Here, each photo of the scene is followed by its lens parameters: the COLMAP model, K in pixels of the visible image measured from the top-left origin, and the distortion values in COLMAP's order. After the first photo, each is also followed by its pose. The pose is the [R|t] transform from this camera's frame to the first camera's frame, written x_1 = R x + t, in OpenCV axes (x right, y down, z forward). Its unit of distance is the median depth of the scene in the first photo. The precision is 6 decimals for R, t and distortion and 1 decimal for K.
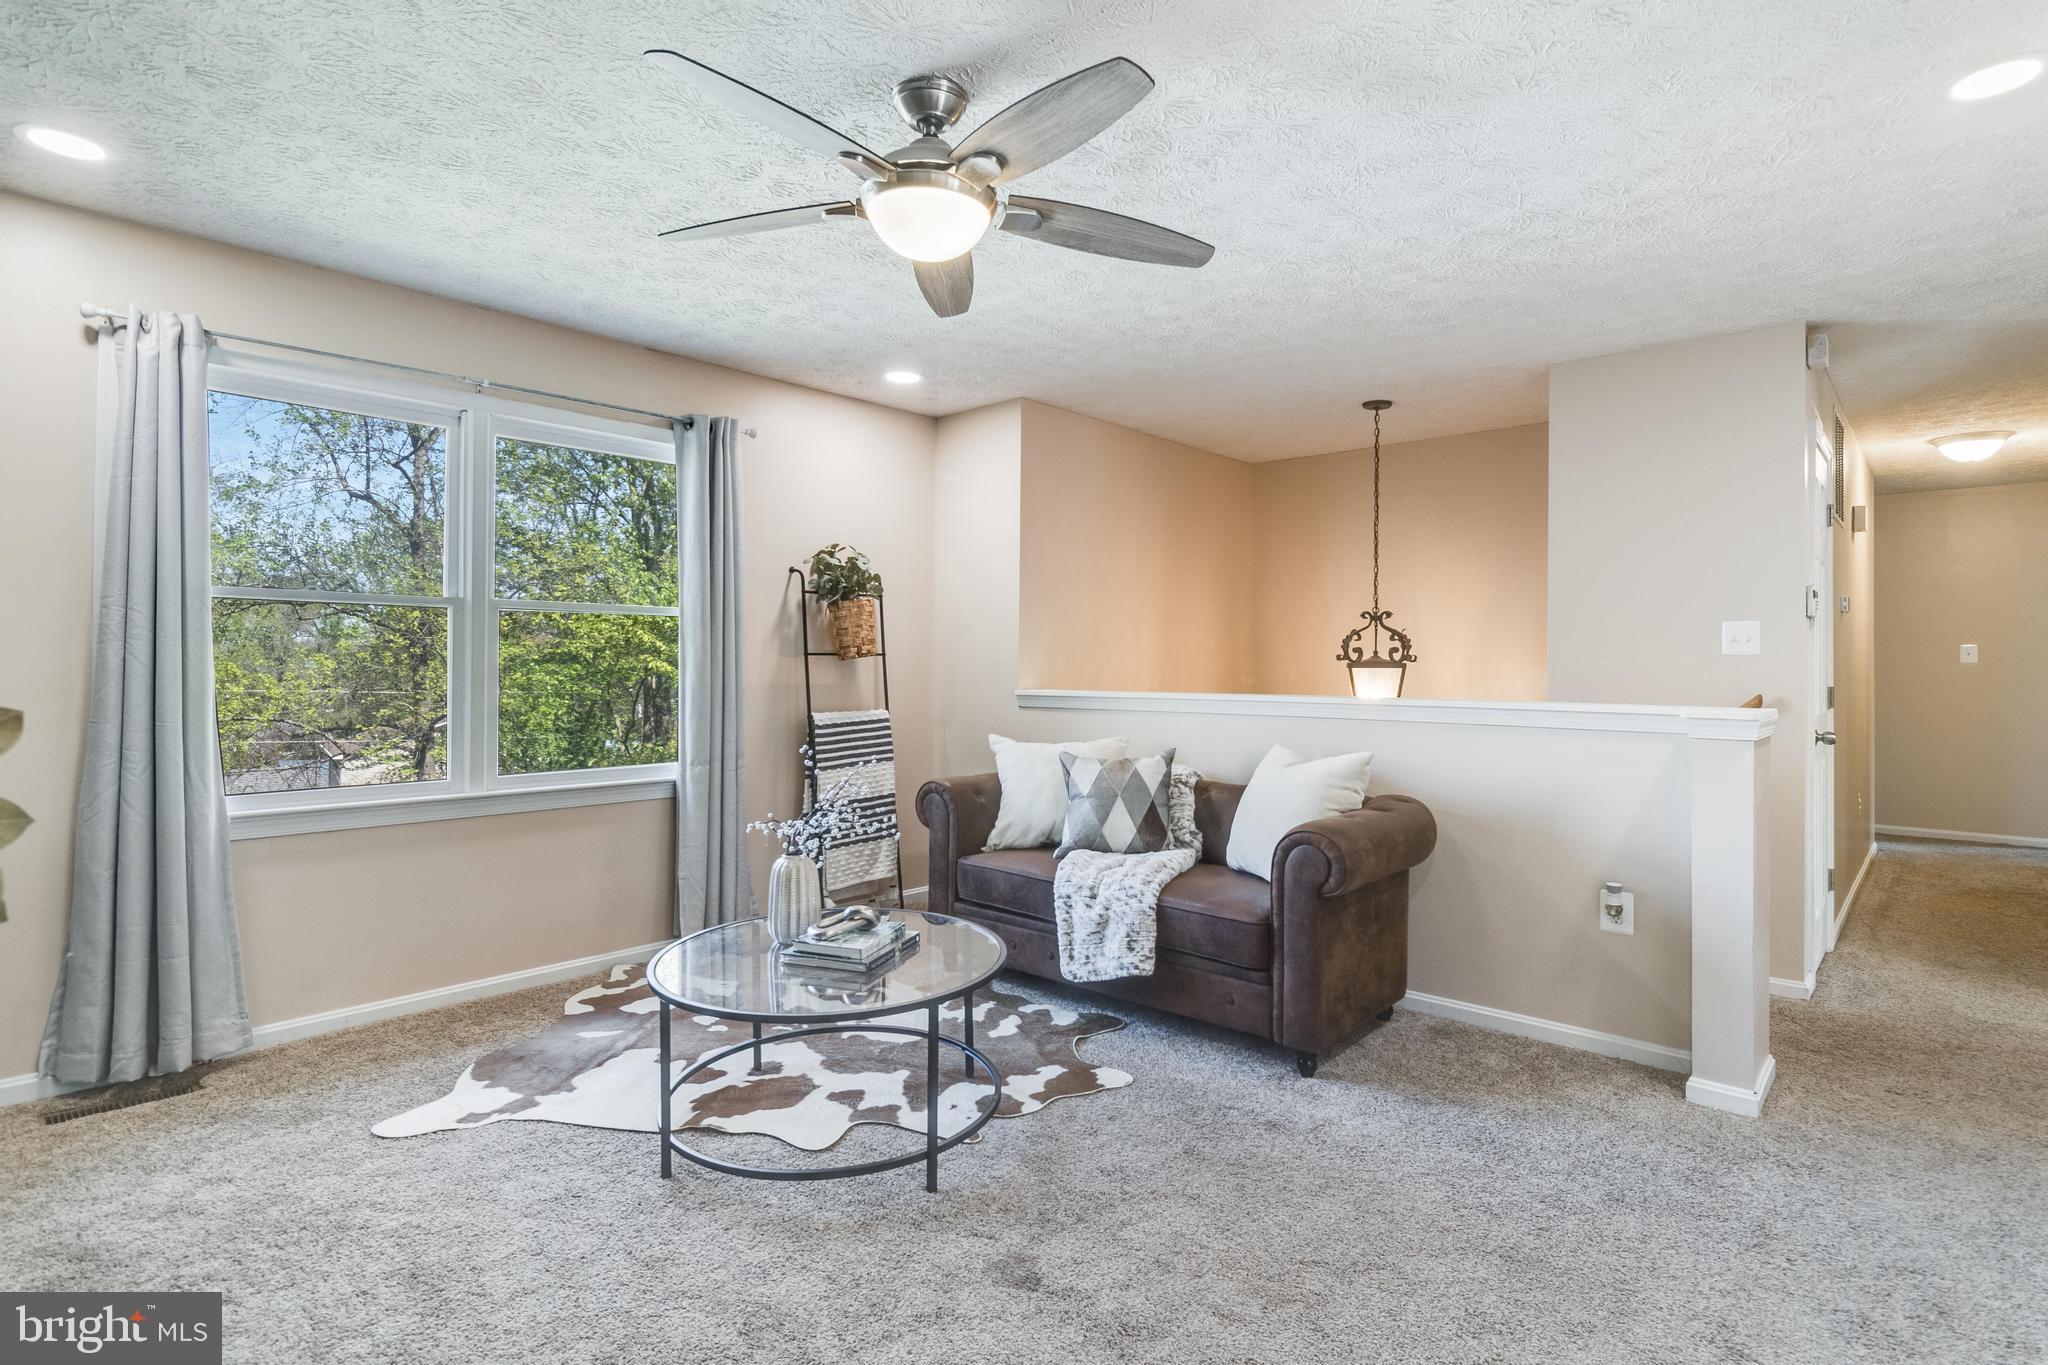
lens RADIAL K [[1021.8, 0, 1023.9], [0, 1021.8, 660.9], [0, 0, 1]] dist [-0.002402, -0.000013]
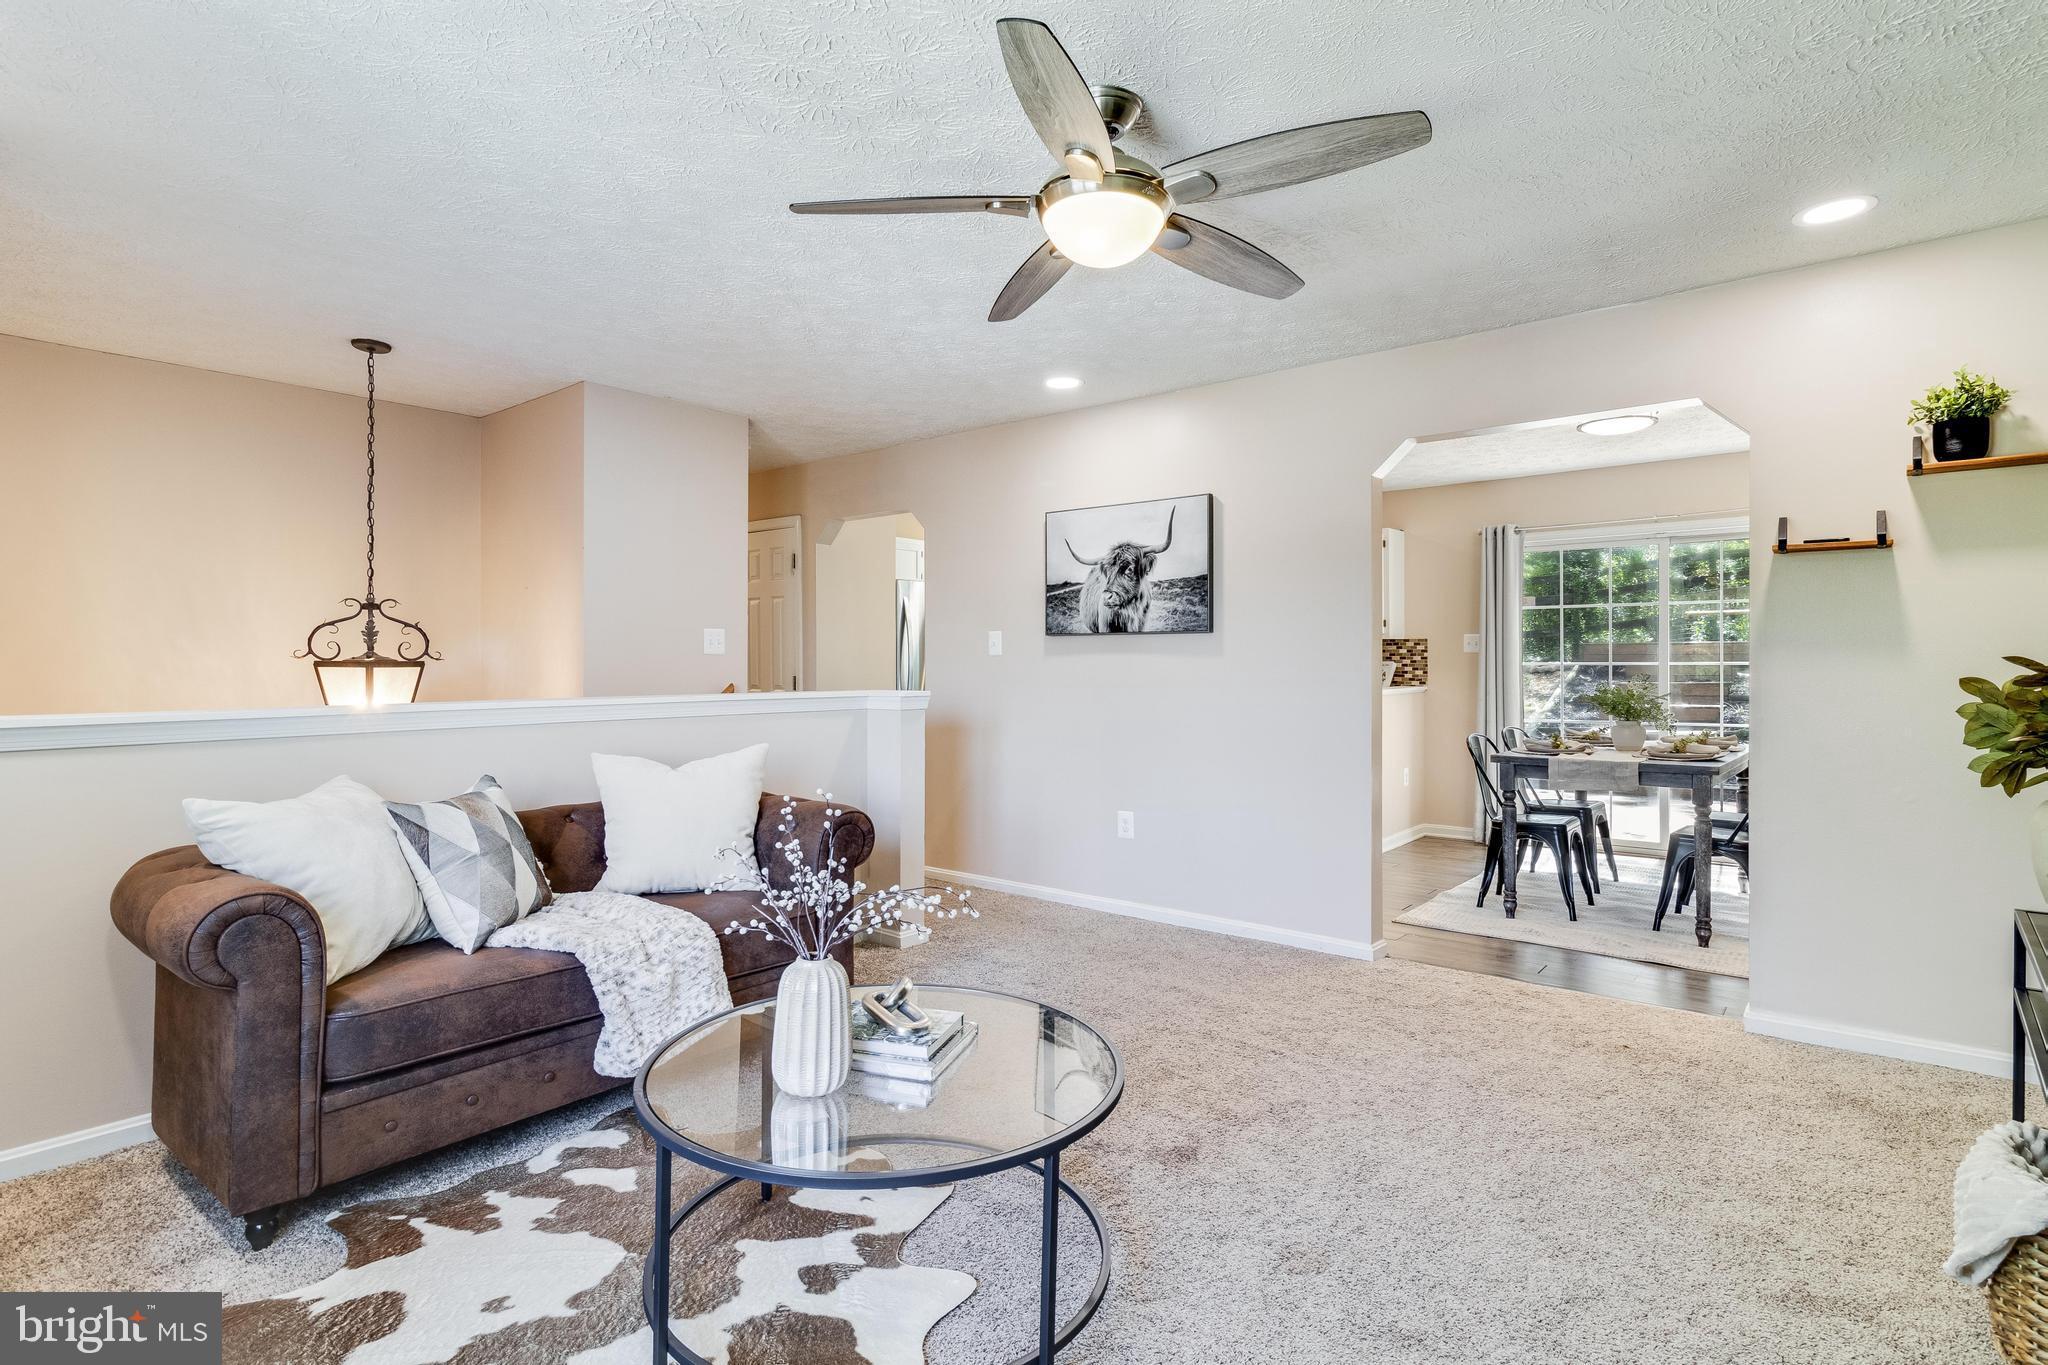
lens RADIAL K [[1021.8, 0, 1034.3], [0, 1021.8, 673.7], [0, 0, 1]] dist [-0.002402, -0.000013]
pose [[-0.051307, -0.016490, 0.998547, -0.674609], [-0.000518, 0.999864, 0.016486, -0.002279], [-0.998683, 0.000328, -0.051309, 0.682667]]
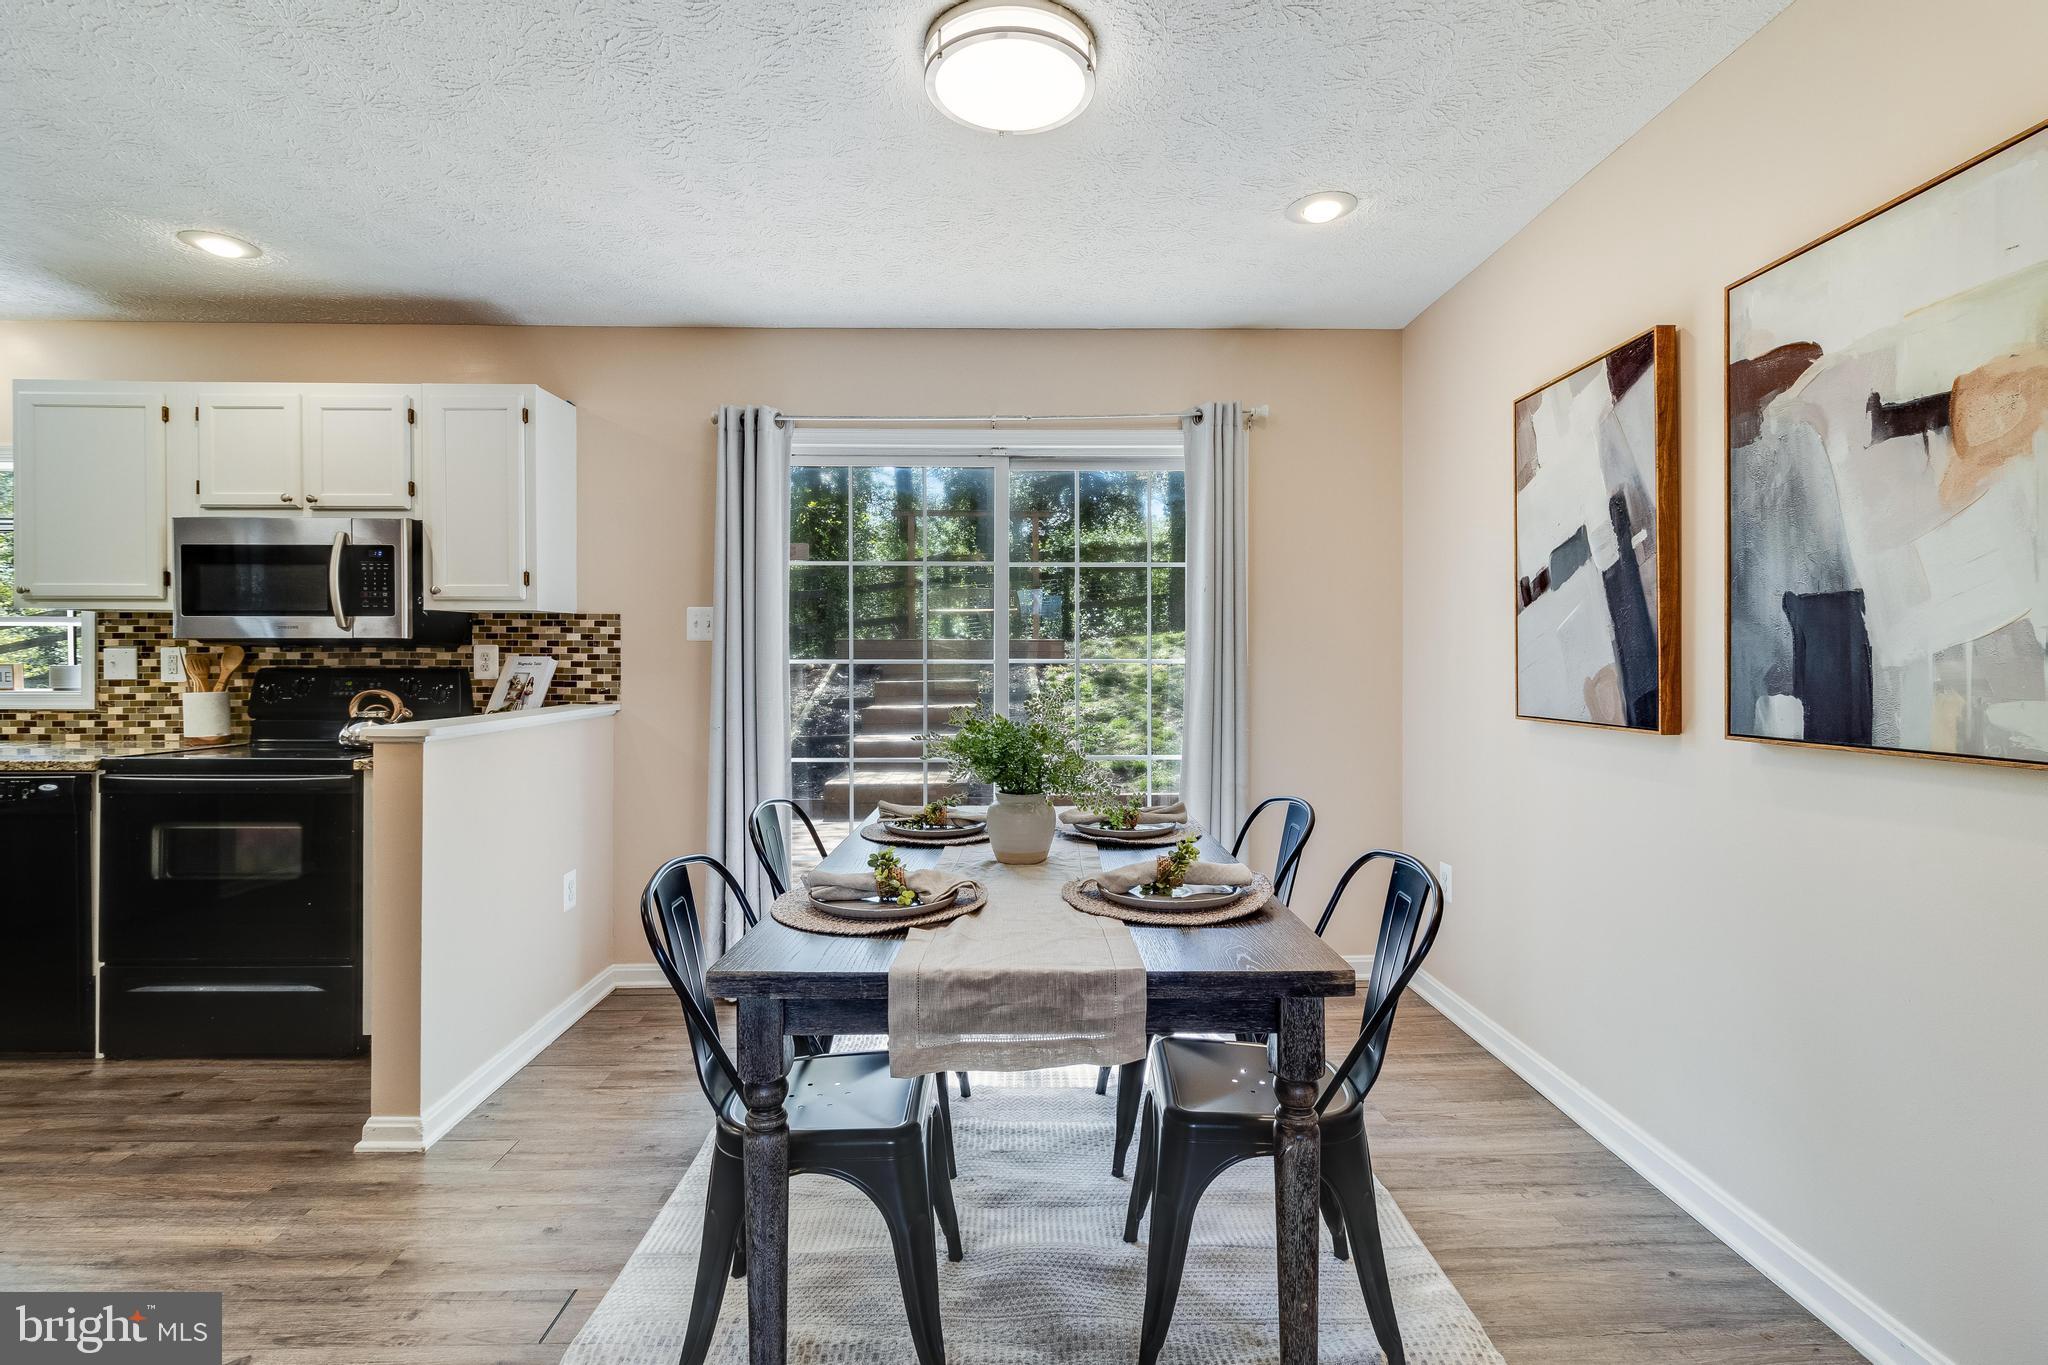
lens RADIAL K [[945.5, 0, 1035.2], [0, 945.5, 656.2], [0, 0, 1]] dist [-0.002140, -0.000096]
pose [[-0.691384, -0.003374, 0.722479, 0.282062], [-0.006203, 0.999980, -0.001267, 0.004088], [-0.722460, -0.005358, -0.691392, 0.176047]]
